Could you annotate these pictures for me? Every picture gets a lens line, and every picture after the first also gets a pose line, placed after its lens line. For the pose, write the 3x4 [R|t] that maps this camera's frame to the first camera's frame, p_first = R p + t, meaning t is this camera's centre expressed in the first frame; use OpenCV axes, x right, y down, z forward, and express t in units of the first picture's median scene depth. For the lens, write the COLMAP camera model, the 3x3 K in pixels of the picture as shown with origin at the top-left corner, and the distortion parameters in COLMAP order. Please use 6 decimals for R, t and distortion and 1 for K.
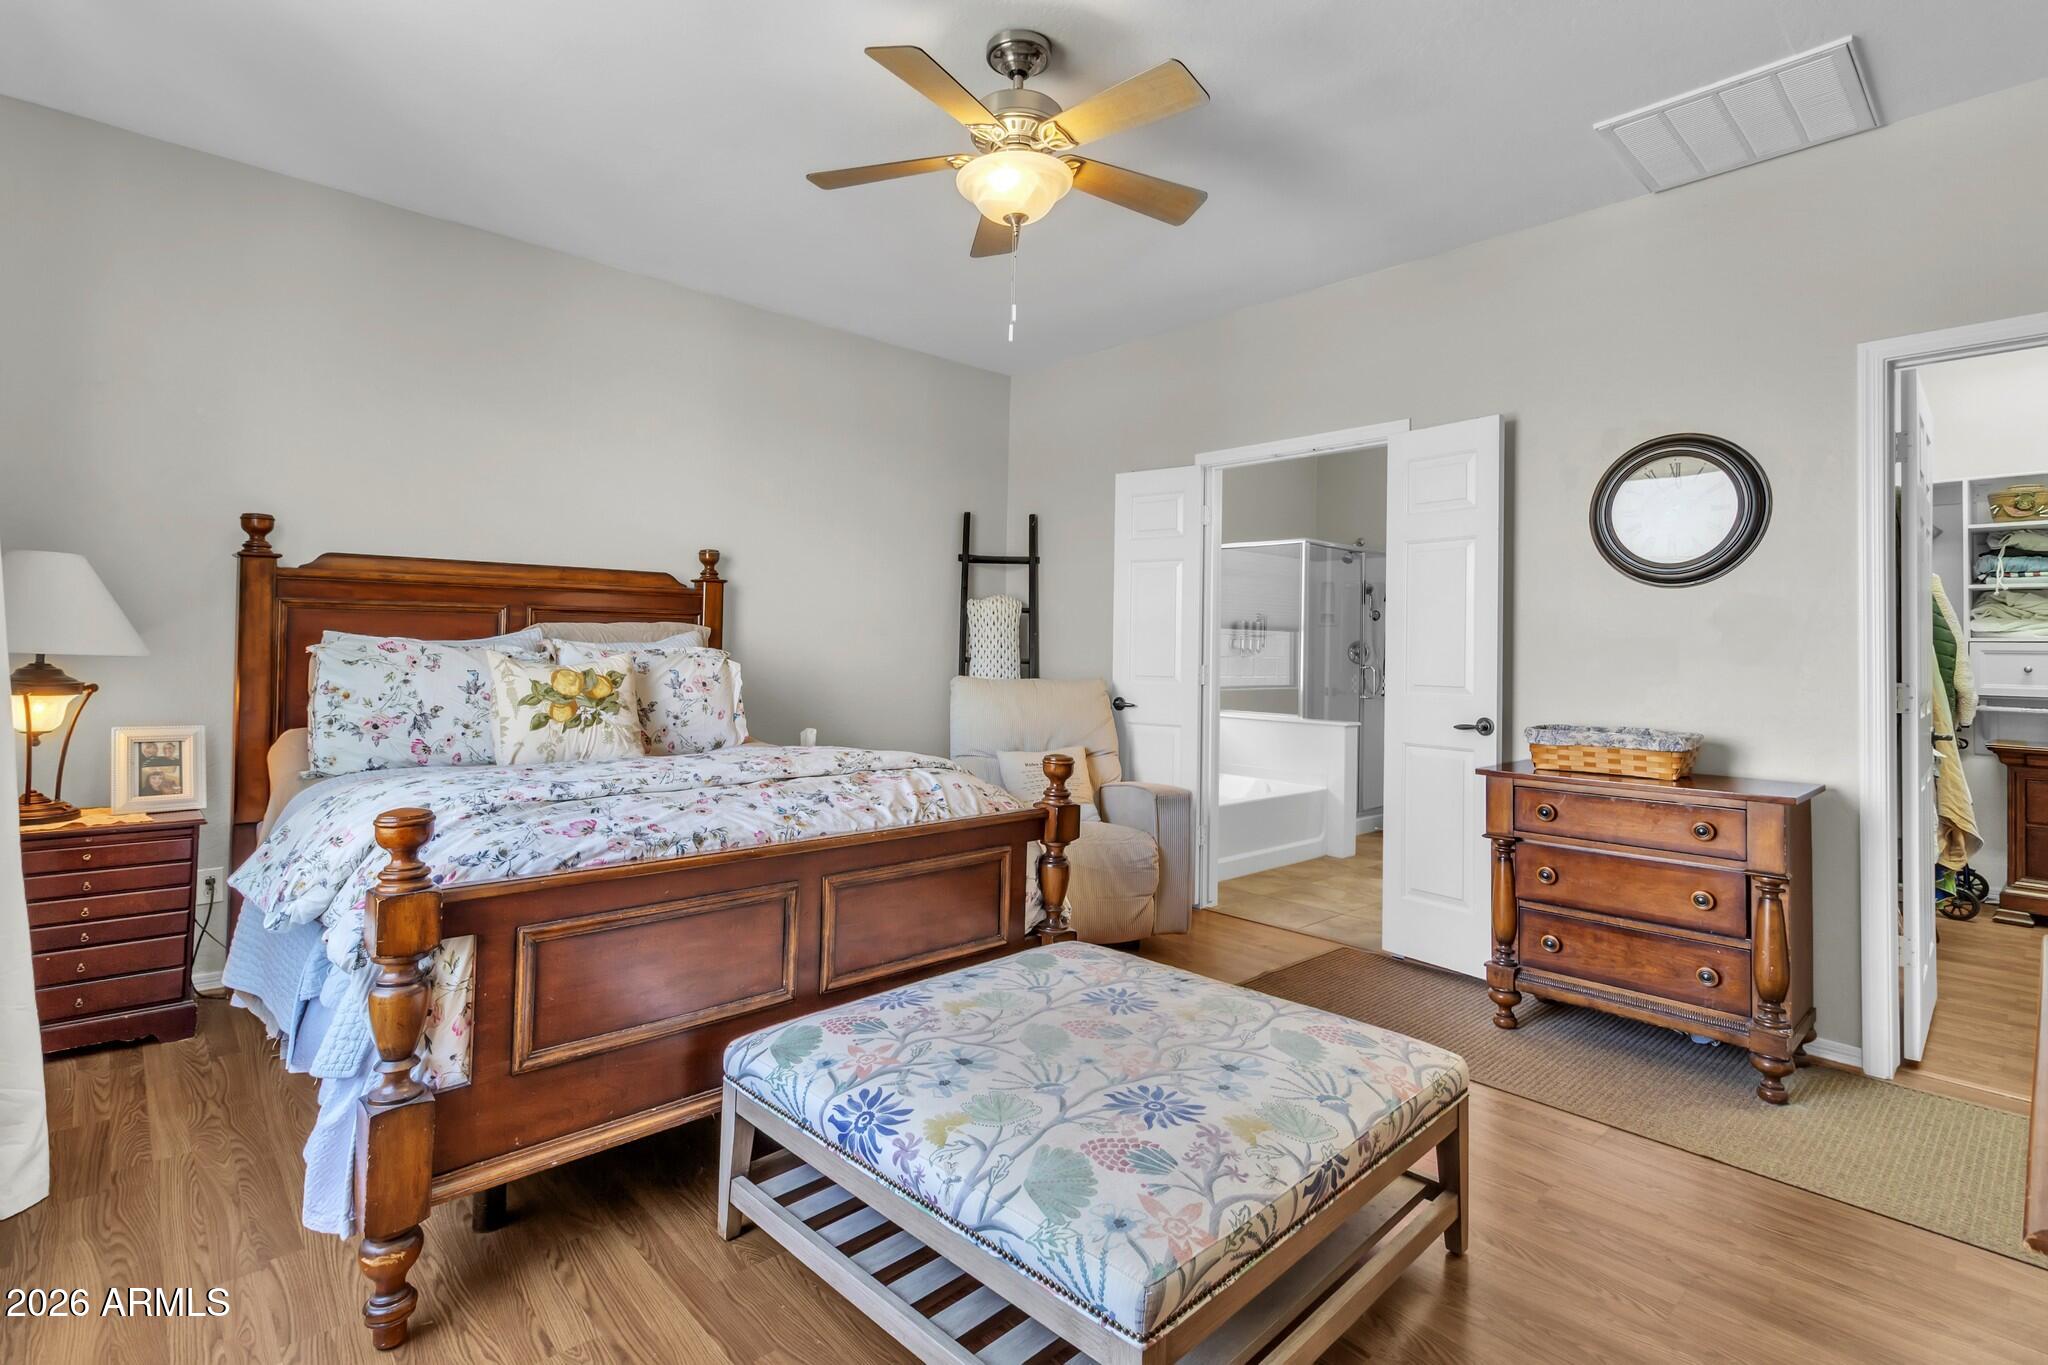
lens RADIAL K [[952.7, 0, 1025.5], [0, 952.7, 670.8], [0, 0, 1]] dist [0.001158, 0.000635]
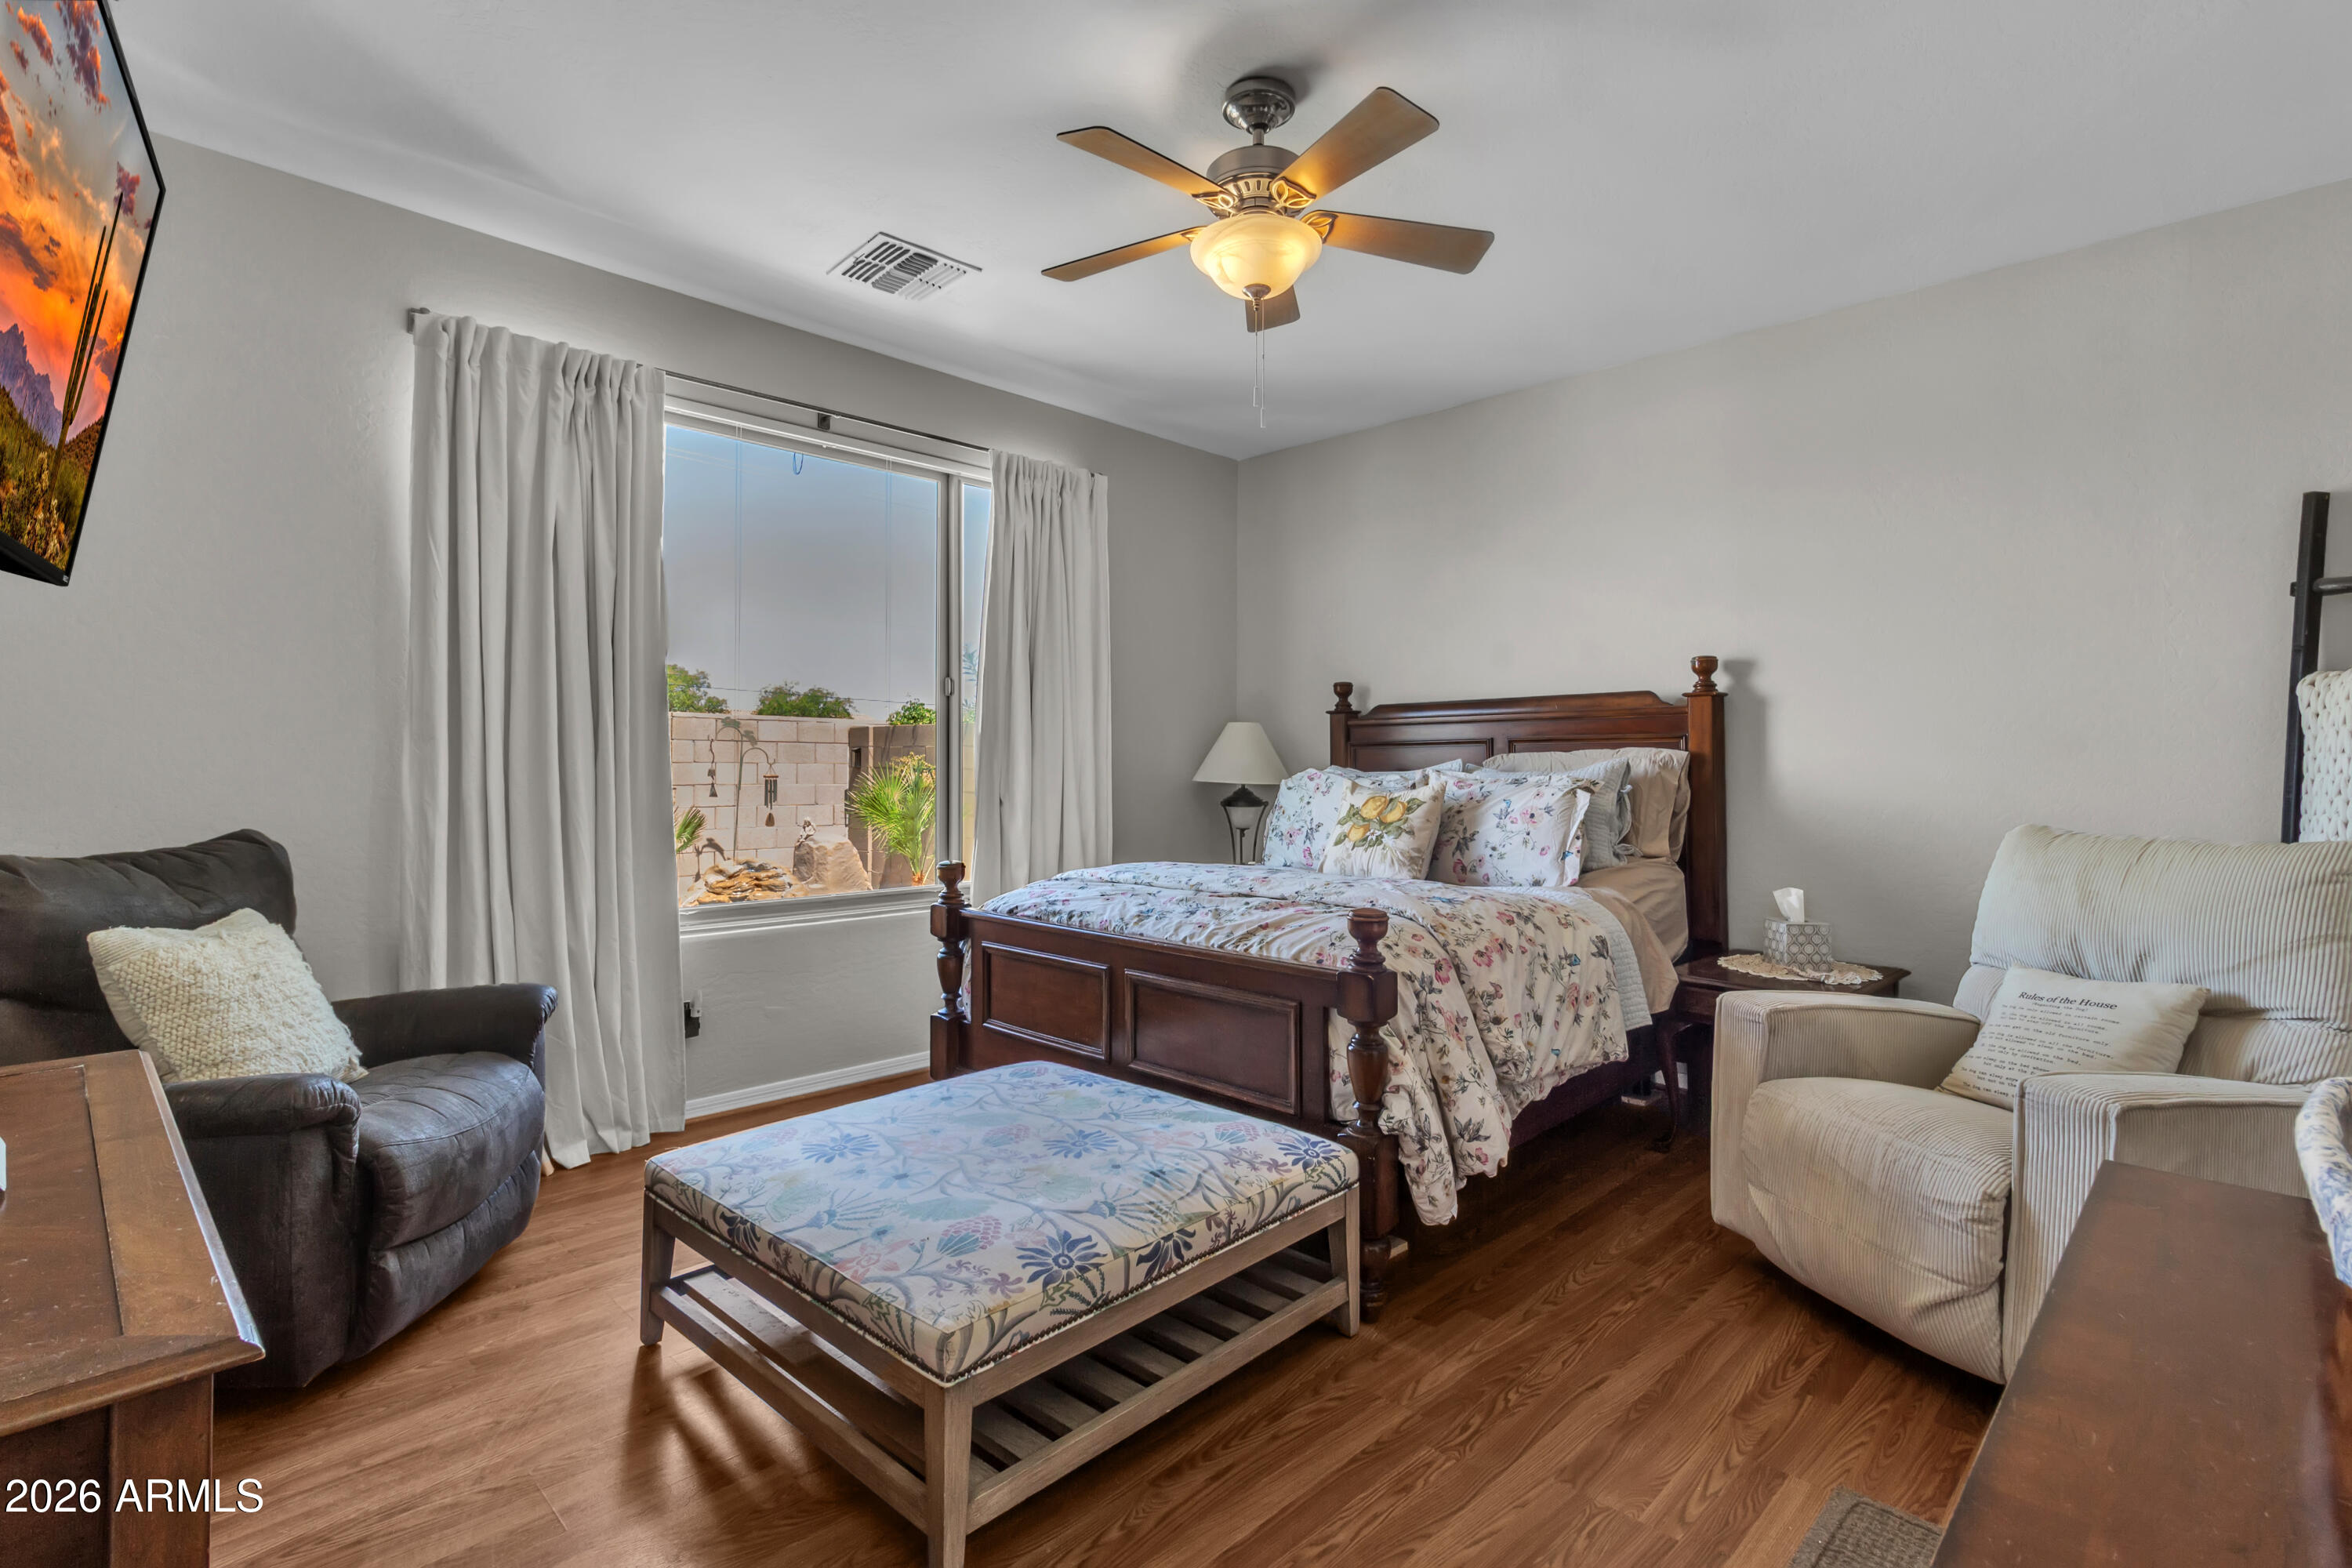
lens RADIAL K [[1115.1, 0, 1191.1], [0, 1115.1, 772.5], [0, 0, 1]] dist [0.000936, 0.000034]
pose [[0.052838, -0.011787, -0.998534, 0.850439], [-0.024482, 0.999614, -0.013096, -0.006505], [0.998303, 0.025138, 0.052529, 0.732111]]
